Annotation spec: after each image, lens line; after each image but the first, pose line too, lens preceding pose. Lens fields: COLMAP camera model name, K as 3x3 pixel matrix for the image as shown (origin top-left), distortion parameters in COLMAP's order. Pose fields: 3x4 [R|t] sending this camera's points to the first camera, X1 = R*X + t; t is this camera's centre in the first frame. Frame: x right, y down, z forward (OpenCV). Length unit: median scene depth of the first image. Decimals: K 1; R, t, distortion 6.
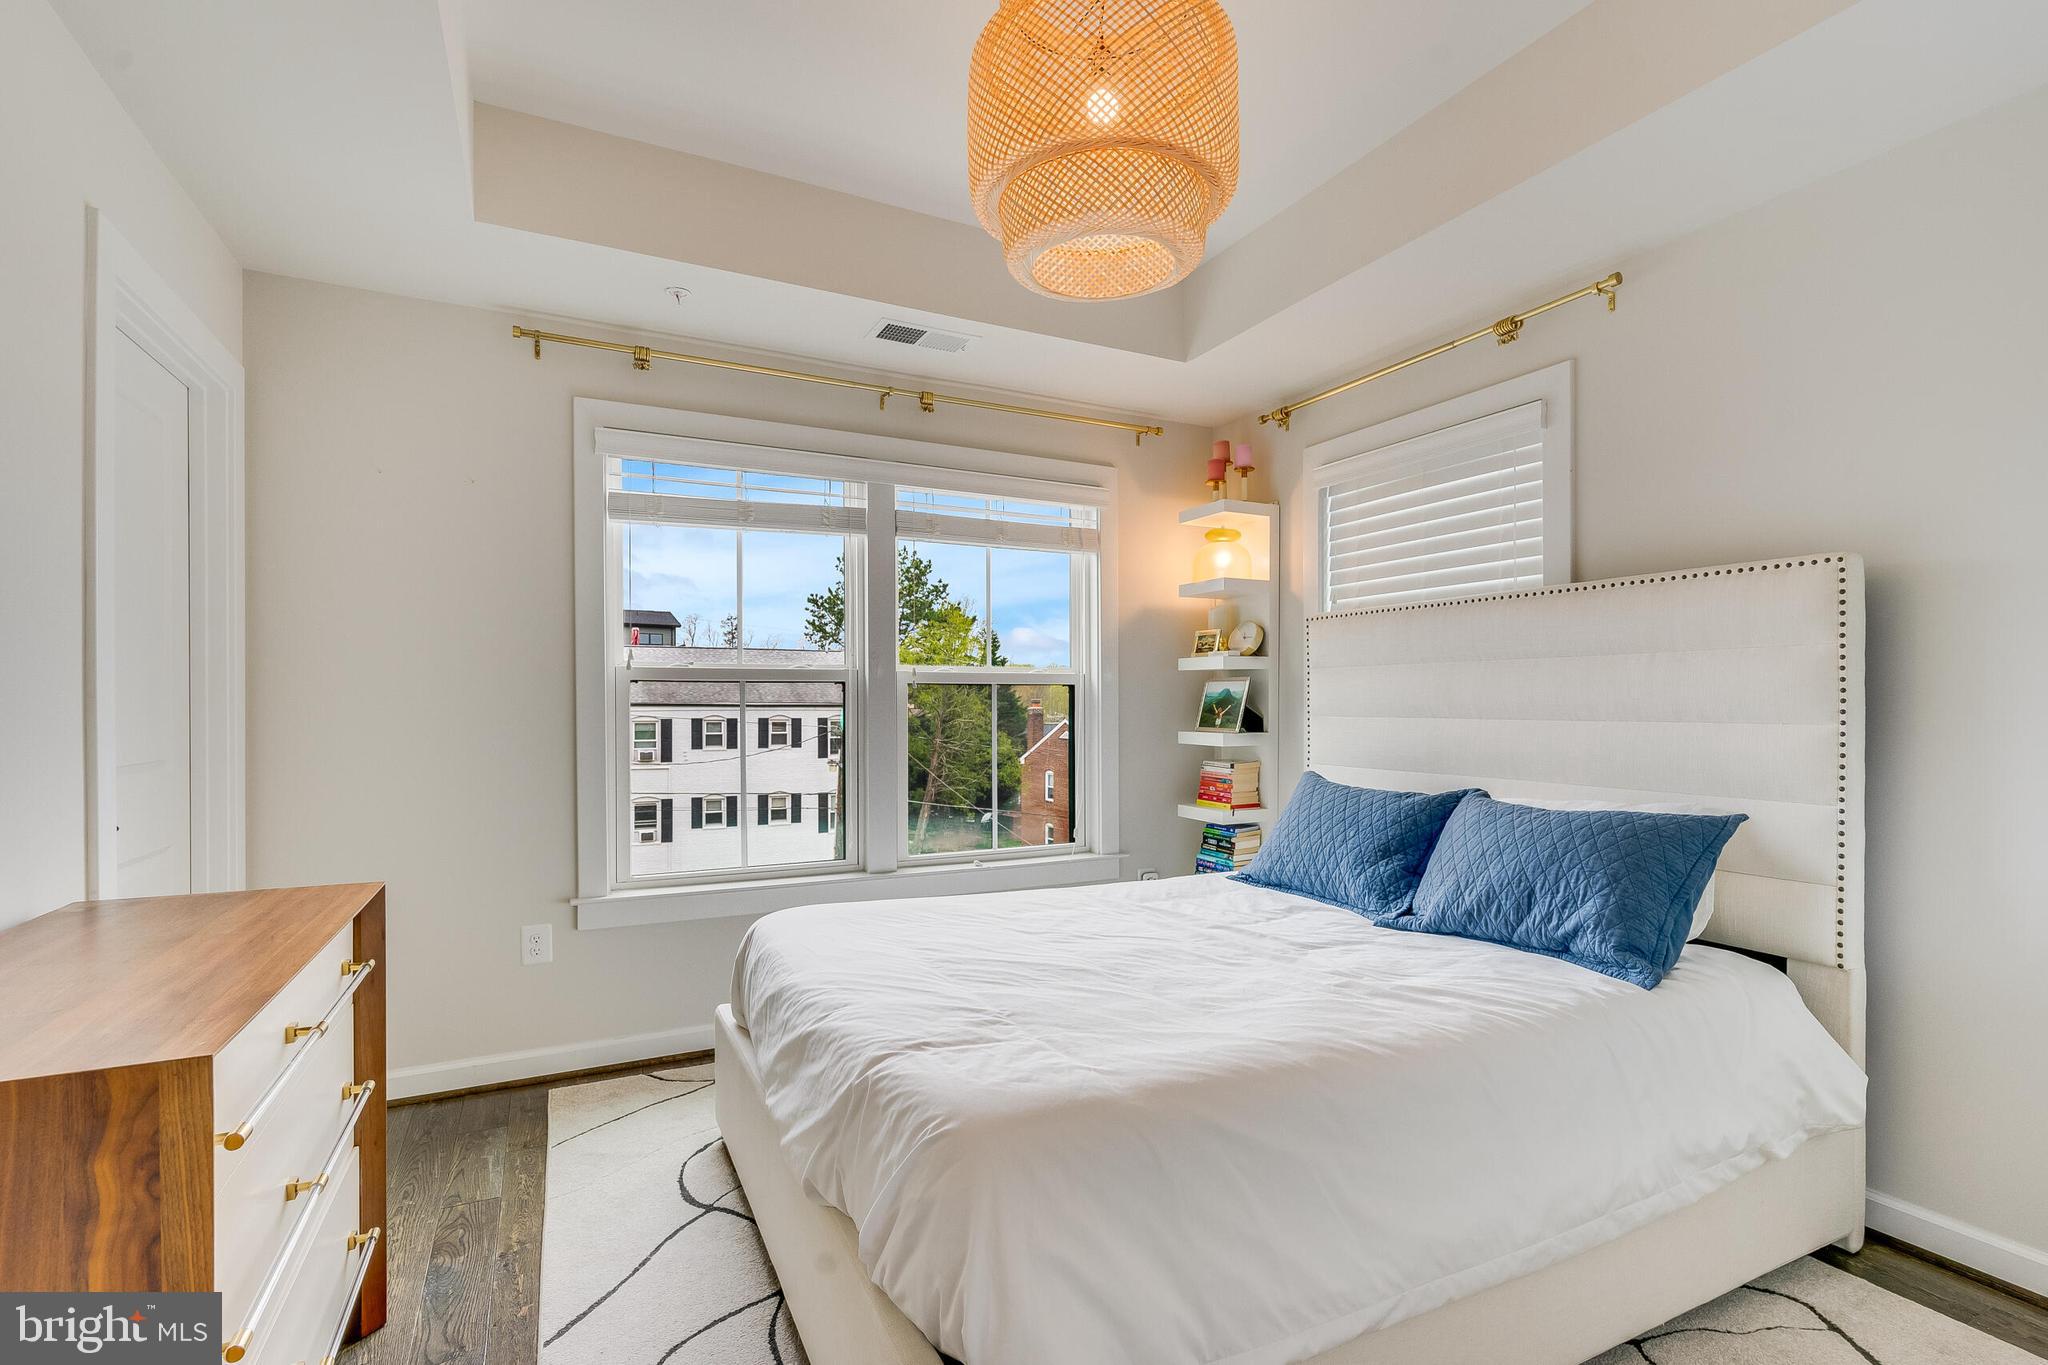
lens RADIAL K [[938.1, 0, 1024.4], [0, 938.1, 700.6], [0, 0, 1]] dist [-0.002670, 0.003200]
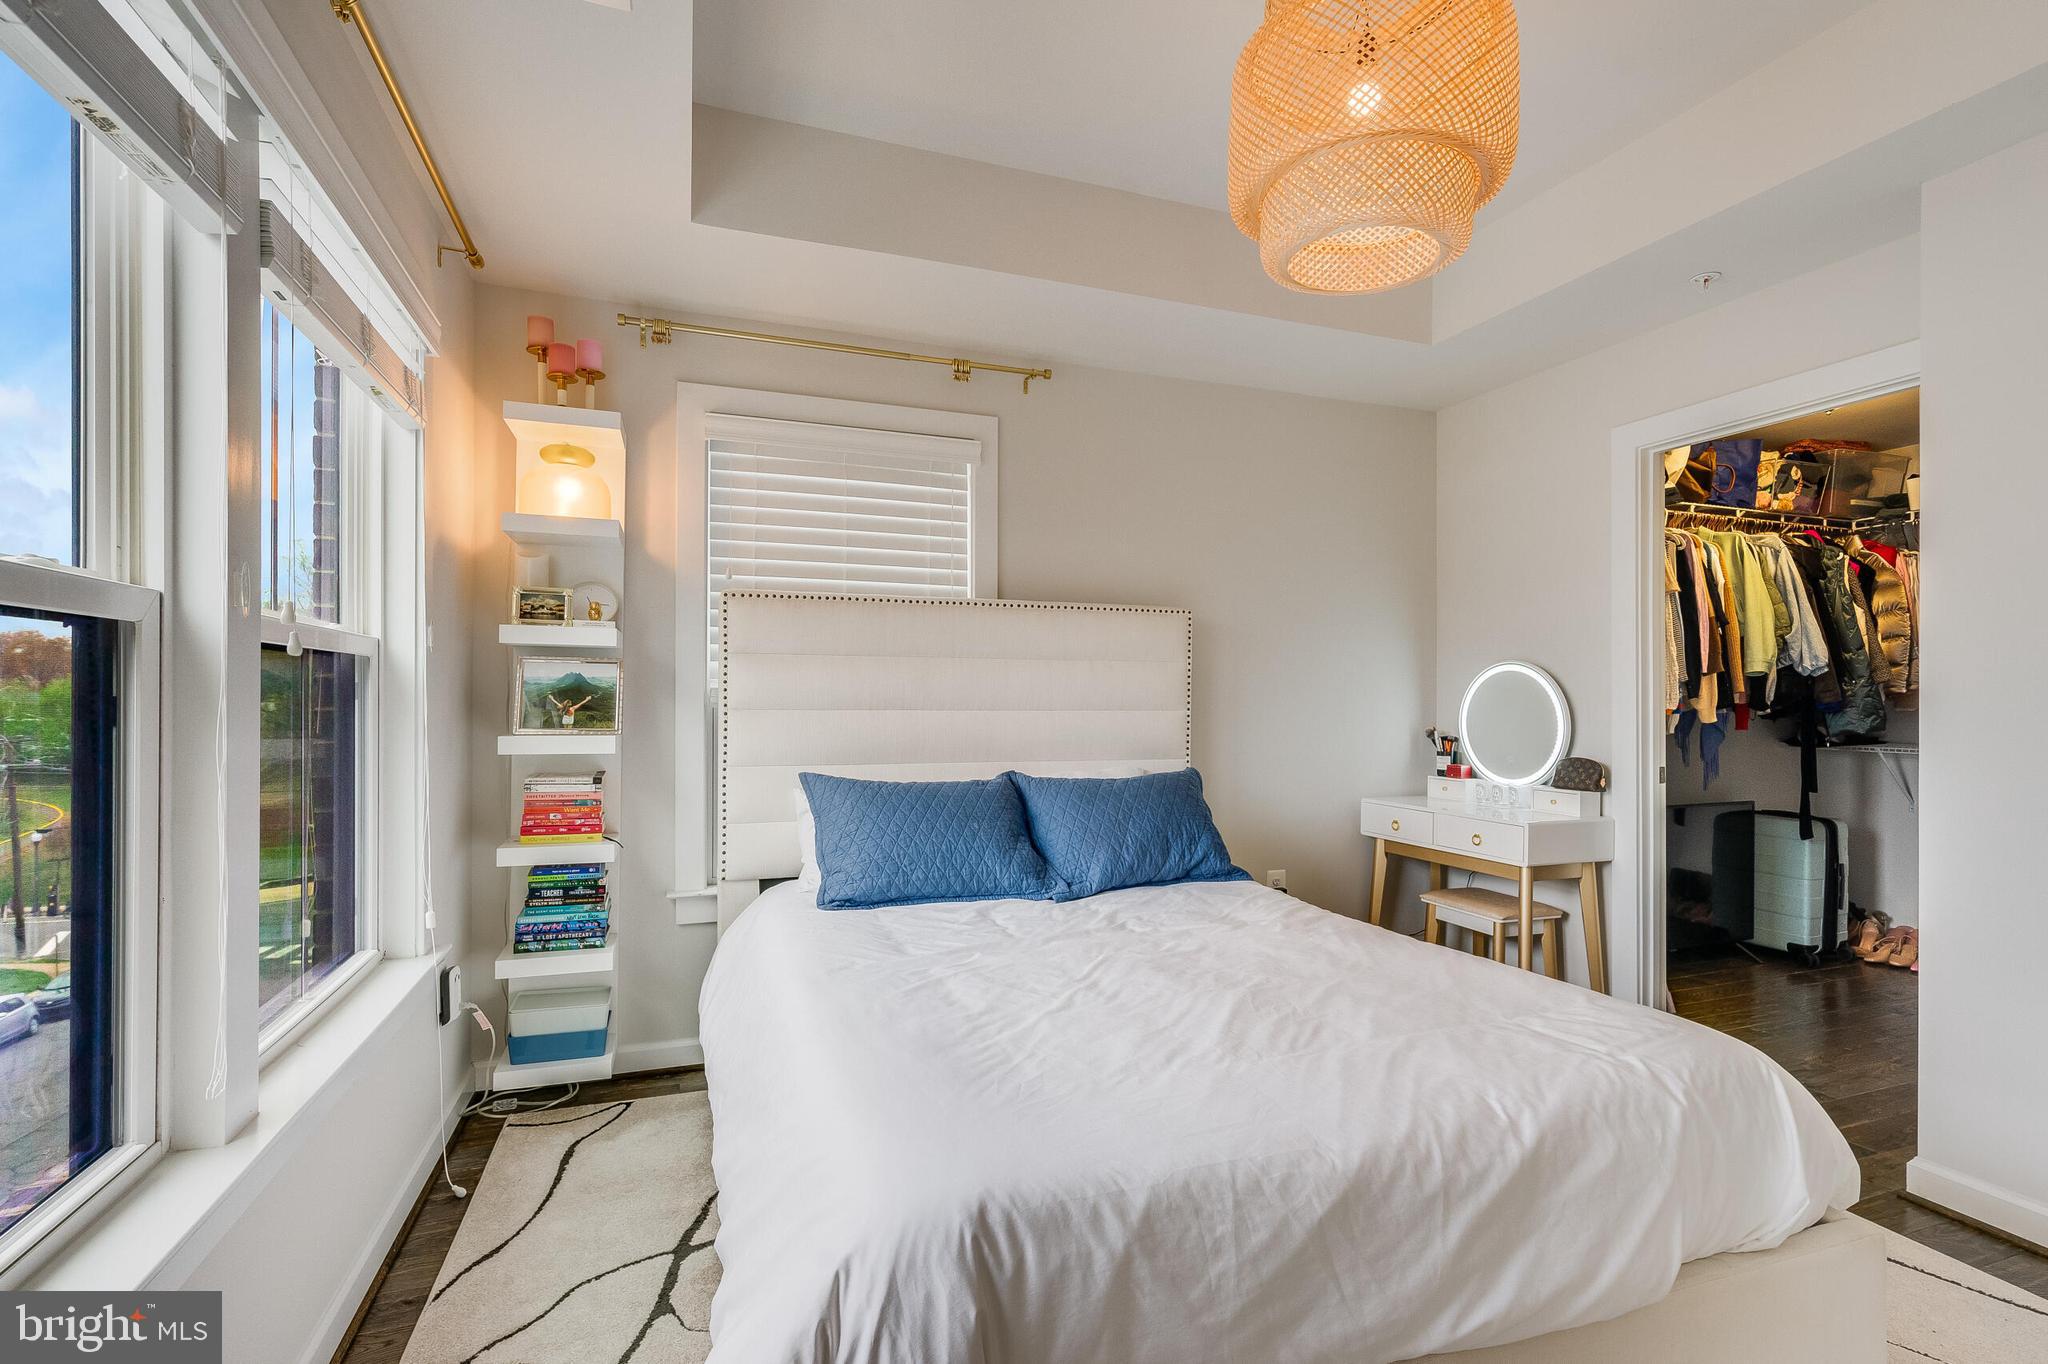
lens RADIAL K [[938.1, 0, 1005.6], [0, 938.1, 695.9], [0, 0, 1]] dist [-0.002670, 0.003200]
pose [[0.128032, 0.005399, 0.991755, -0.625698], [-0.008952, 0.999951, -0.004288, 0.006664], [-0.991730, -0.008330, 0.128074, 0.818789]]
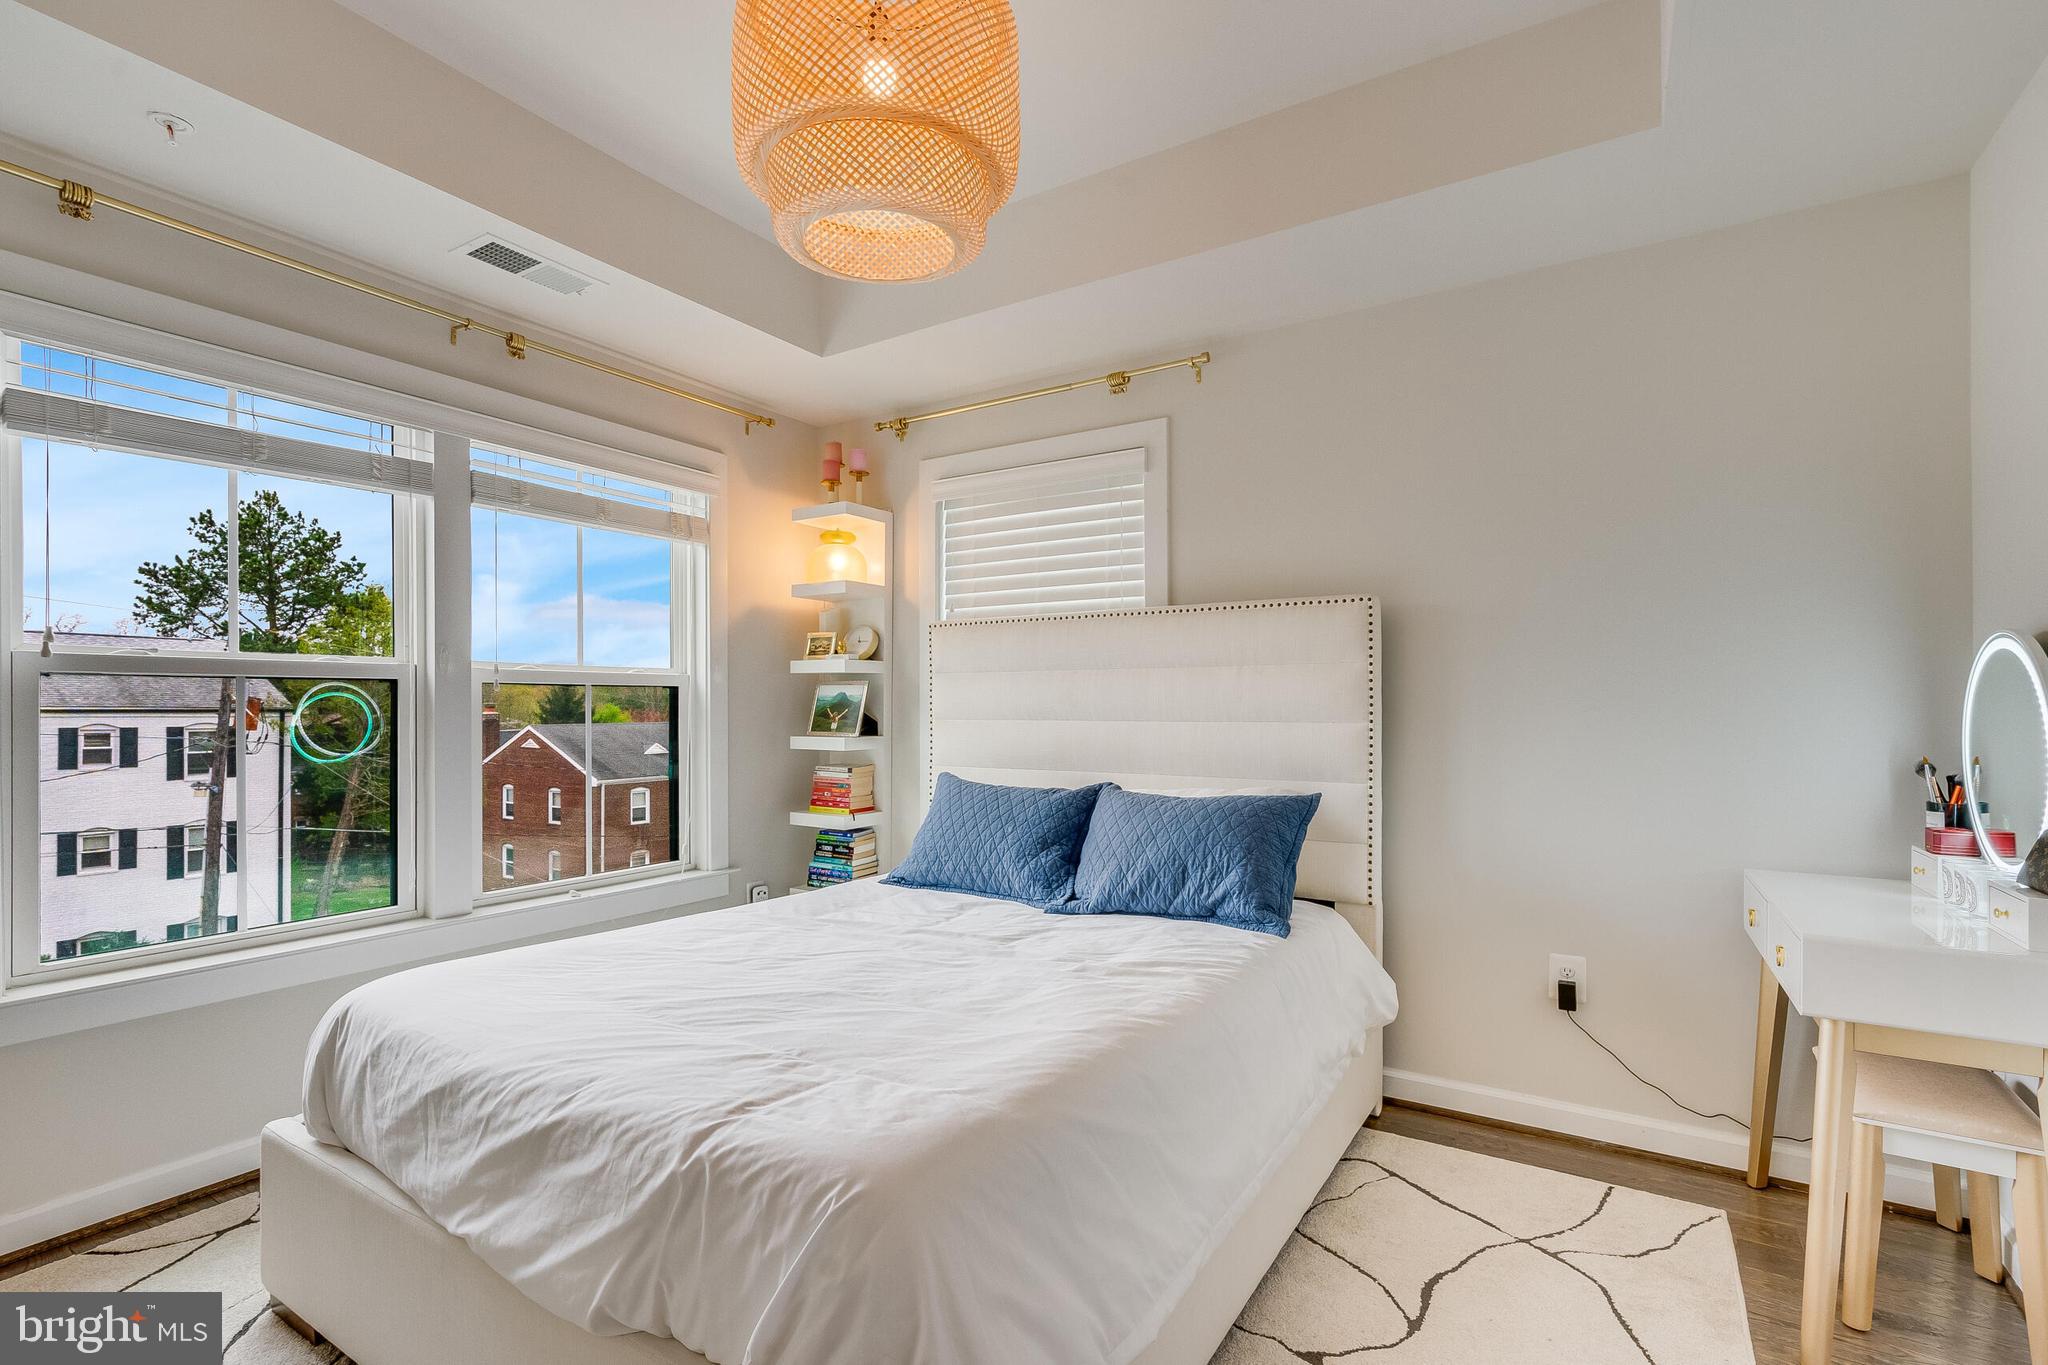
lens RADIAL K [[938.1, 0, 1009.7], [0, 938.1, 699.8], [0, 0, 1]] dist [-0.002670, 0.003200]
pose [[0.863587, 0.004380, 0.504180, -0.183663], [-0.001545, 0.999981, -0.006041, 0.001260], [-0.504197, 0.004438, 0.863577, 0.077471]]
